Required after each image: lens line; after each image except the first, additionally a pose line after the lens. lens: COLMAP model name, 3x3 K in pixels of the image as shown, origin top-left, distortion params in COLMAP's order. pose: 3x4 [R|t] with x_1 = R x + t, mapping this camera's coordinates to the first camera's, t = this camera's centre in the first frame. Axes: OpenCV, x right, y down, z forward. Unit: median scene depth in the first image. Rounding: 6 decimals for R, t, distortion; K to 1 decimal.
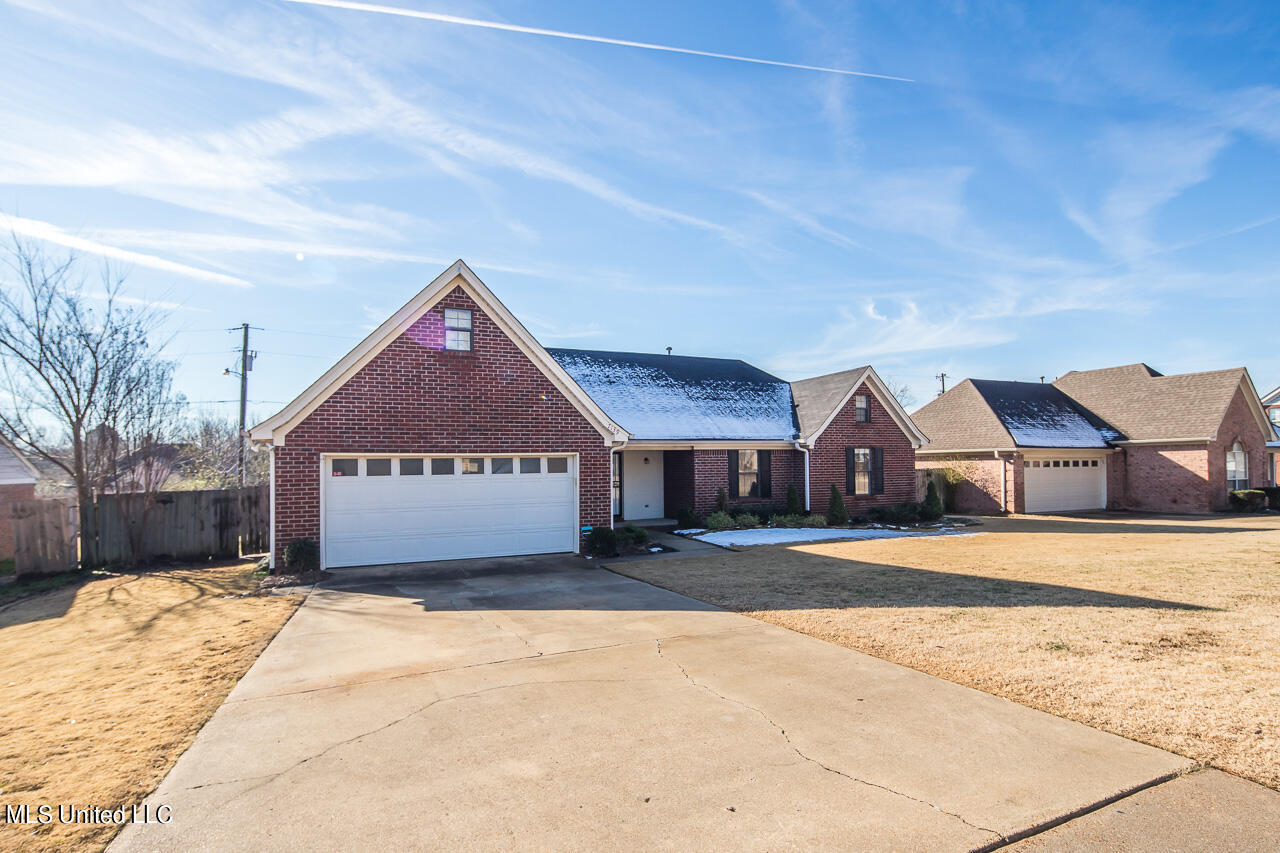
lens RADIAL K [[629.5, 0, 647.5], [0, 629.5, 452.2], [0, 0, 1]] dist [0.045604, -0.035506]
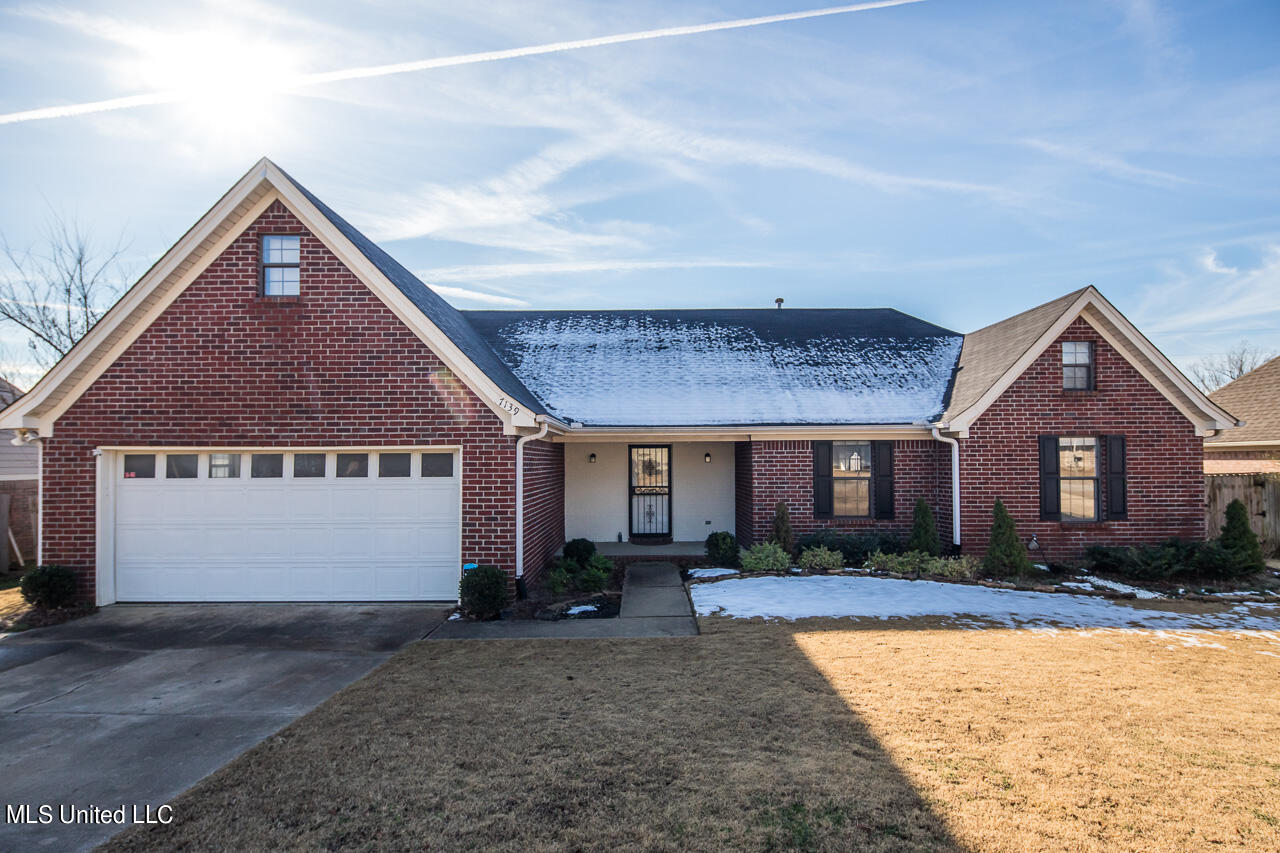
lens RADIAL K [[624.2, 0, 635.8], [0, 624.2, 440.5], [0, 0, 1]] dist [0.002729, -0.000483]
pose [[0.916758, -0.006431, -0.399390, 0.191451], [0.002498, 0.999943, -0.010367, 0.001788], [0.399434, 0.008507, 0.916722, 0.322616]]
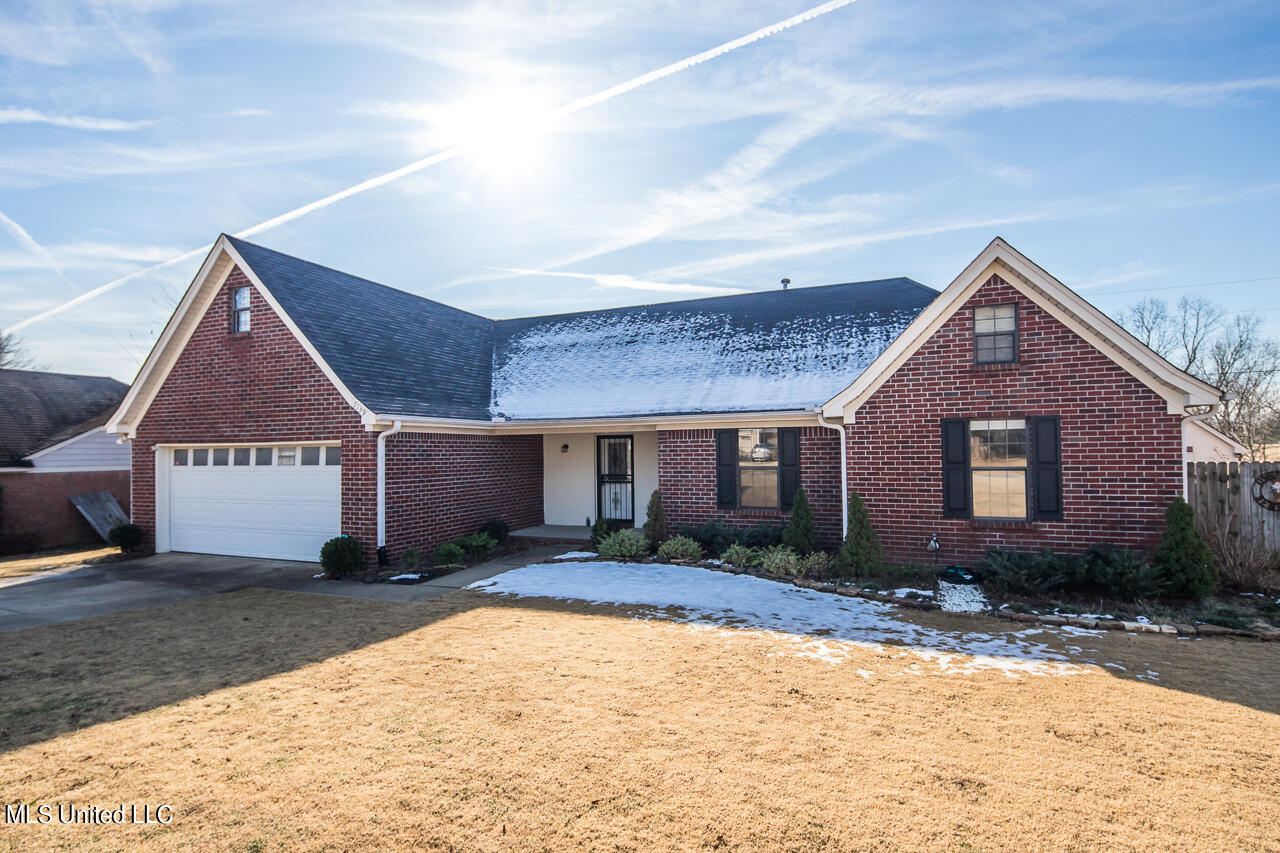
lens RADIAL K [[624.9, 0, 640.0], [0, 624.9, 426.5], [0, 0, 1]] dist [-0.000108, -0.000357]
pose [[0.701228, -0.025202, -0.712491, 0.455501], [0.017707, 0.999682, -0.017934, 0.002805], [0.712717, -0.000041, 0.701452, 0.463754]]
